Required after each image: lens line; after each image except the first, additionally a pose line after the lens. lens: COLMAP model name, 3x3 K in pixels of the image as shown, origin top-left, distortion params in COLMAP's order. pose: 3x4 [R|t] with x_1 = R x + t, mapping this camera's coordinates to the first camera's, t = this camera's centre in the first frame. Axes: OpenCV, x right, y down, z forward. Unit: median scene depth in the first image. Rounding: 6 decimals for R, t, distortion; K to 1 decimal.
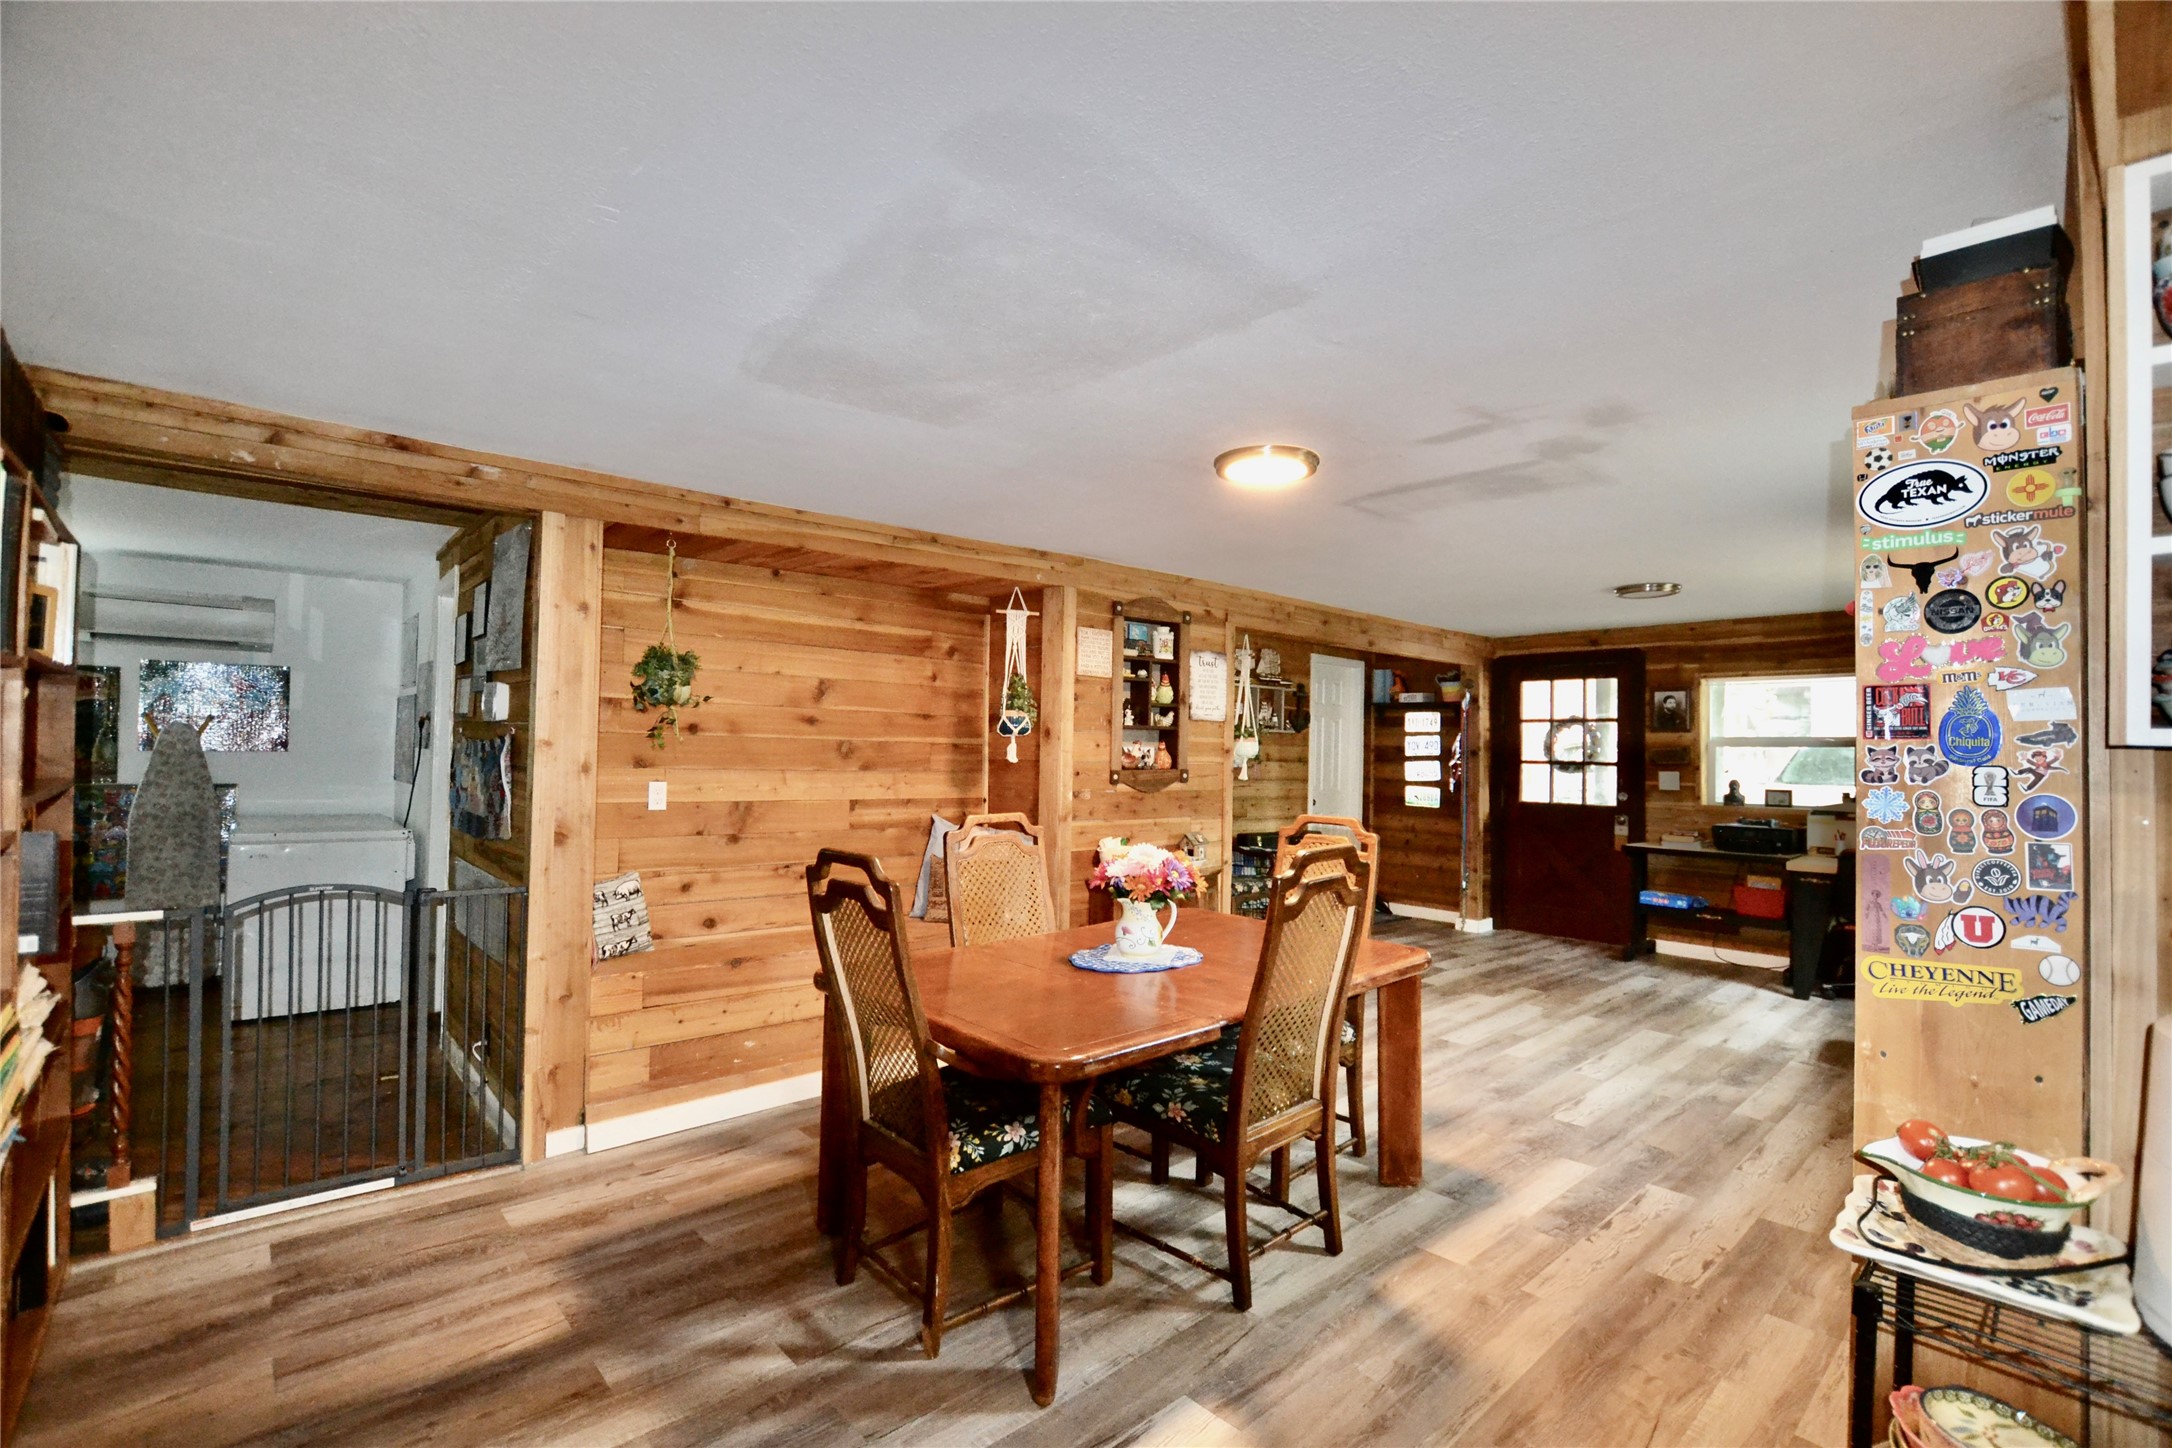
lens RADIAL K [[976.8, 0, 1094.5], [0, 976.8, 726.0], [0, 0, 1]] dist [-0.032206, 0.003127]
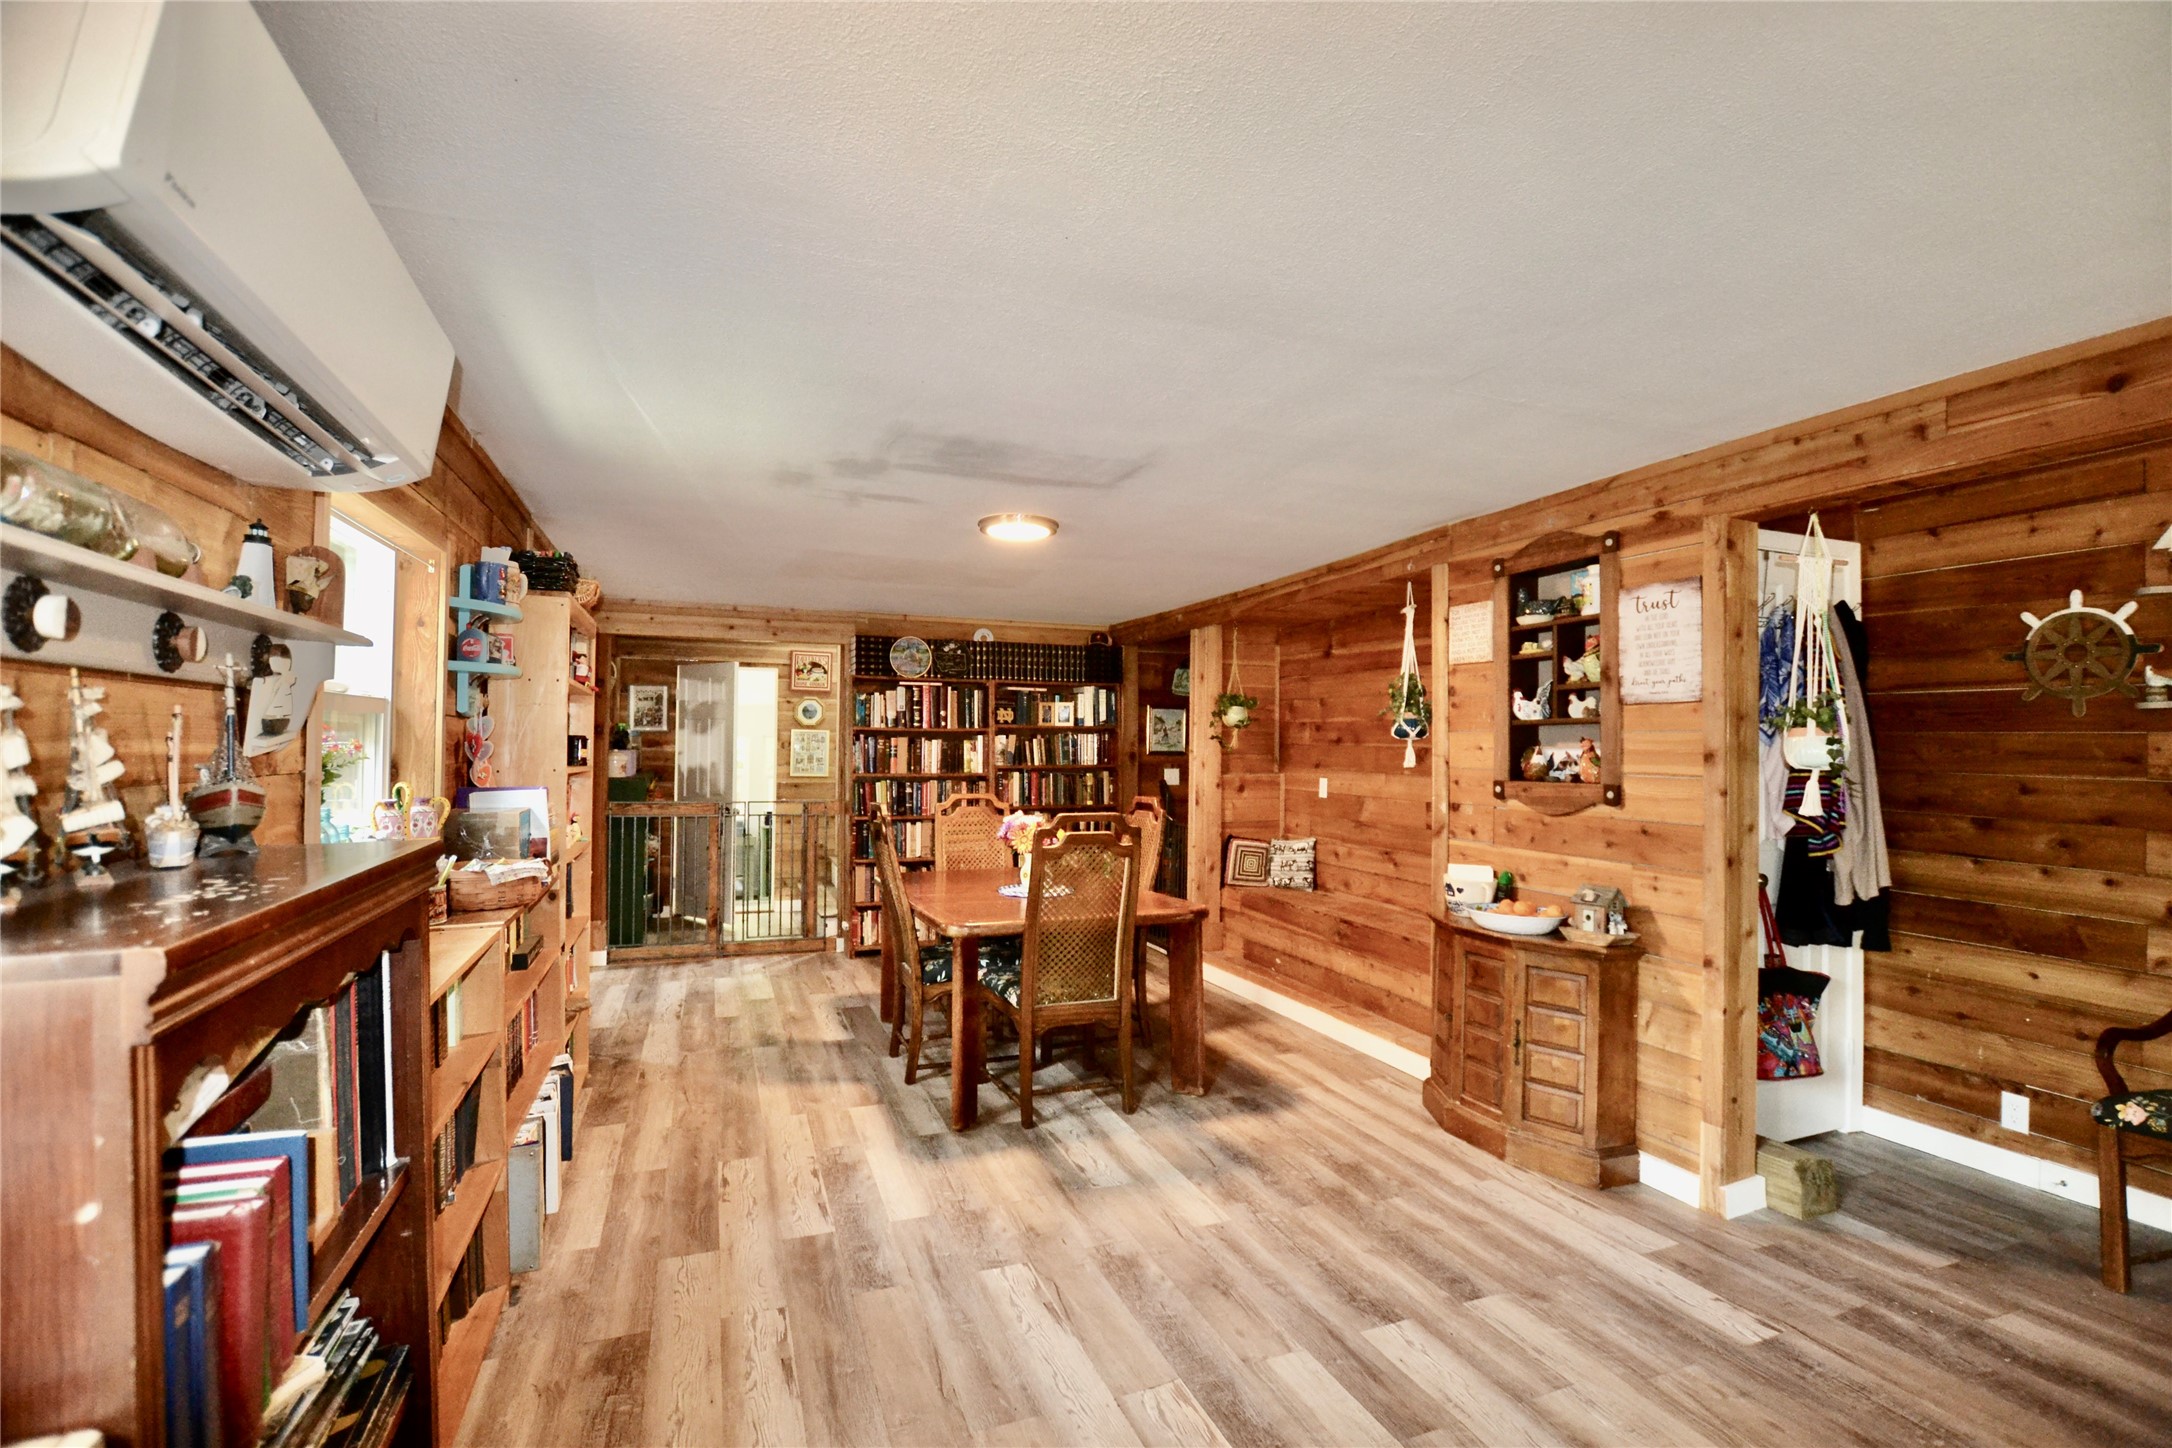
lens RADIAL K [[976.8, 0, 1095.6], [0, 976.8, 725.5], [0, 0, 1]] dist [-0.032206, 0.003127]
pose [[-0.357898, -0.038862, -0.932952, 0.905042], [0.008185, 0.998965, -0.044752, 0.036108], [0.933725, -0.023652, -0.357210, 1.049582]]
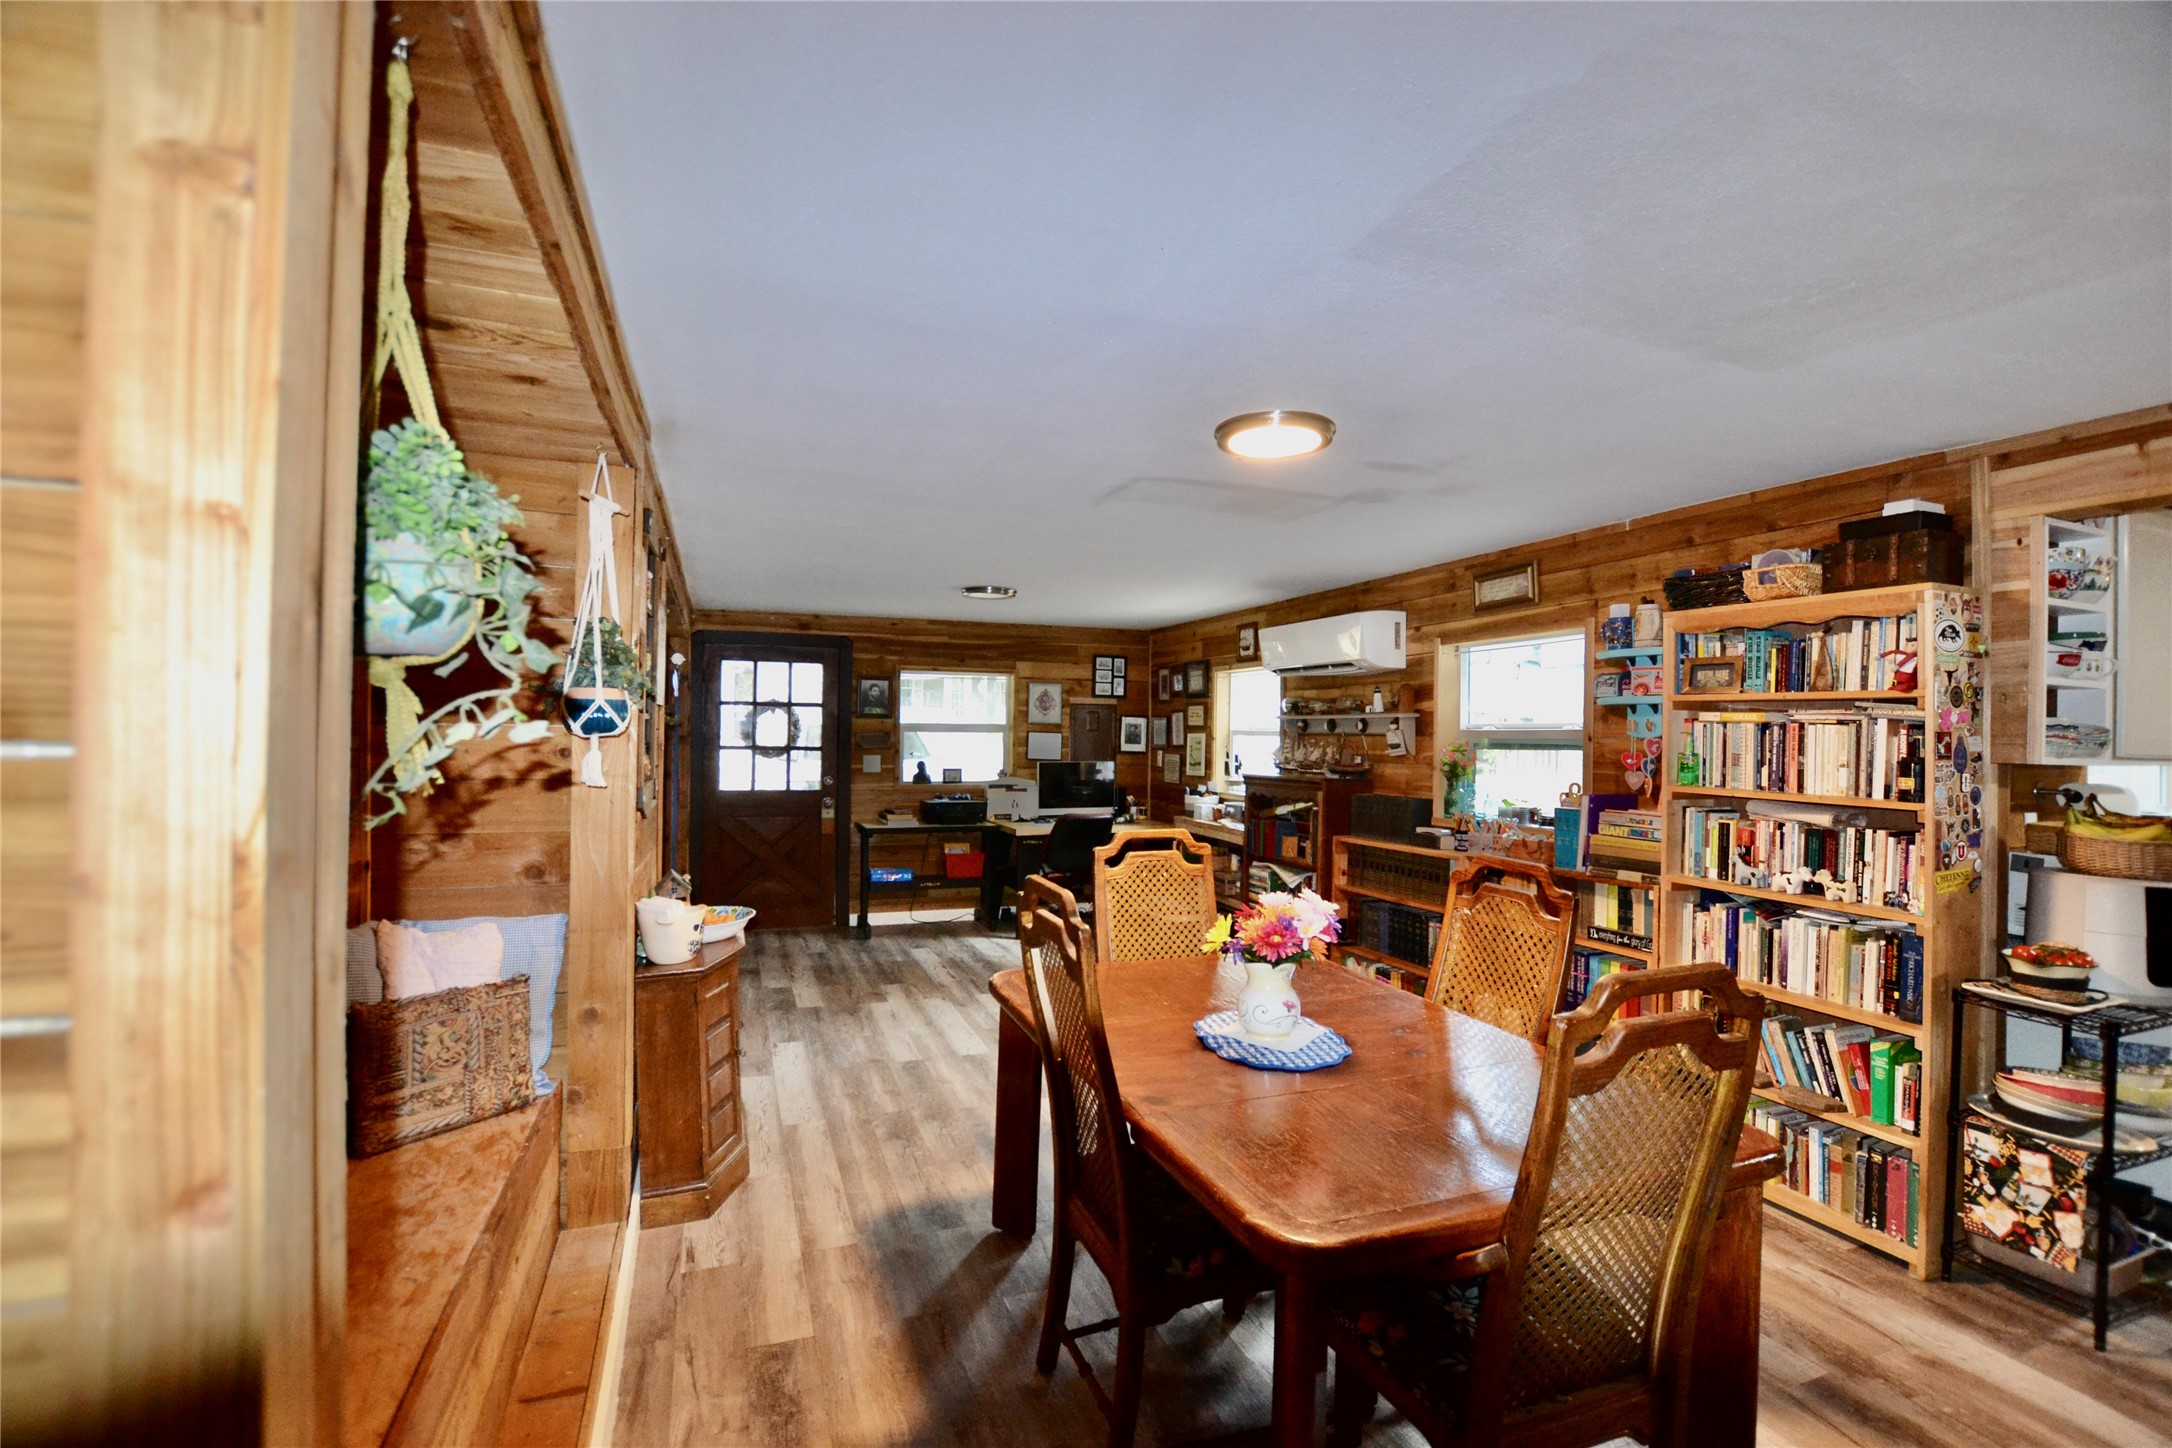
lens RADIAL K [[976.8, 0, 1099.7], [0, 976.8, 728.2], [0, 0, 1]] dist [-0.032206, 0.003127]
pose [[0.365858, -0.004474, 0.930660, -0.468660], [-0.027913, 0.999486, 0.015778, -0.009700], [-0.930252, -0.031750, 0.365545, 0.552839]]
